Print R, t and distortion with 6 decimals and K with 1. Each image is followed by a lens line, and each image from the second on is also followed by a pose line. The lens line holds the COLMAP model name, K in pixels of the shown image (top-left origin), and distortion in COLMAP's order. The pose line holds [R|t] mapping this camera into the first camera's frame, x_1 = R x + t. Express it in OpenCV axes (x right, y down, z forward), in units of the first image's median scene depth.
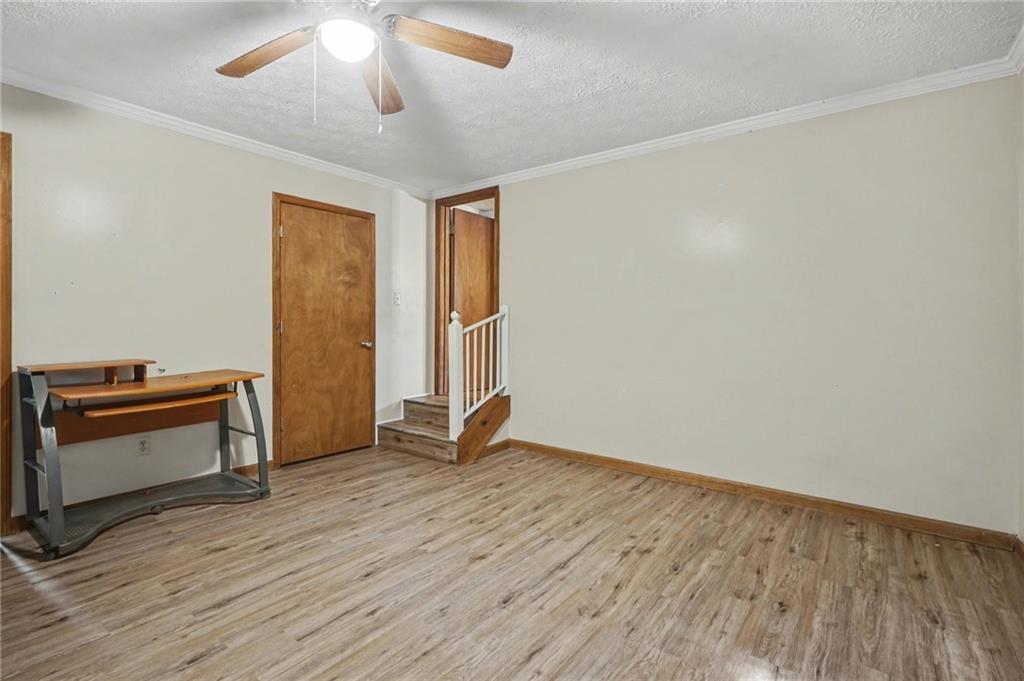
lens RADIAL K [[479.2, 0, 509.0], [0, 479.2, 337.4], [0, 0, 1]] dist [-0.000658, 0.002325]
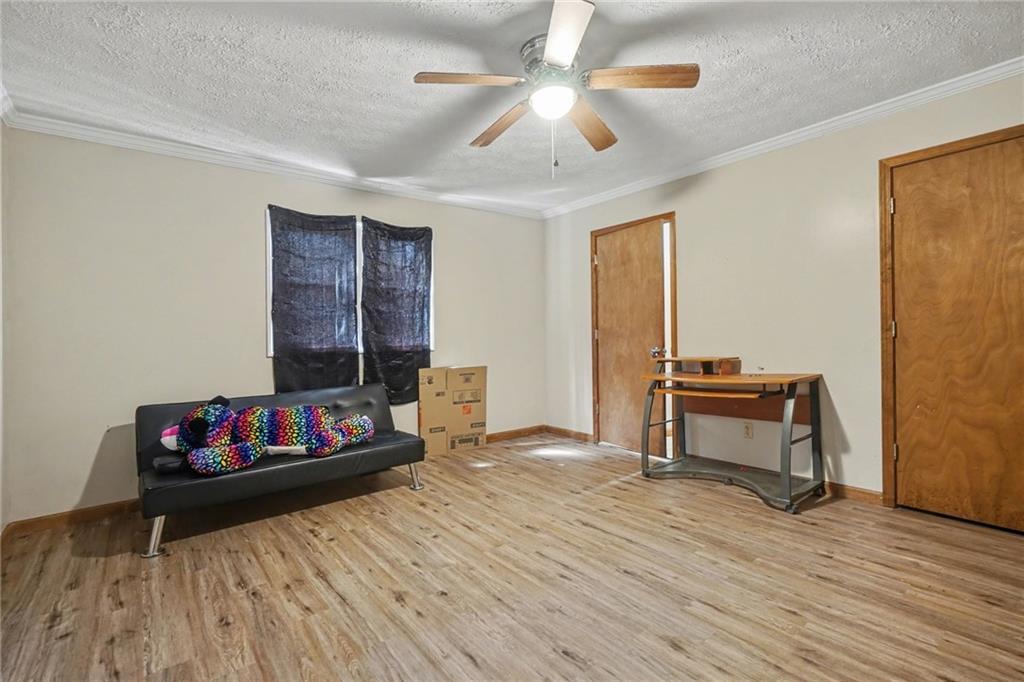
lens RADIAL K [[479.2, 0, 509.1], [0, 479.2, 338.8], [0, 0, 1]] dist [-0.000658, 0.002325]
pose [[-0.251595, 0.008451, -0.967796, 0.581867], [-0.001264, 0.999958, 0.009060, -0.013660], [0.967832, 0.003502, -0.251574, 0.767751]]
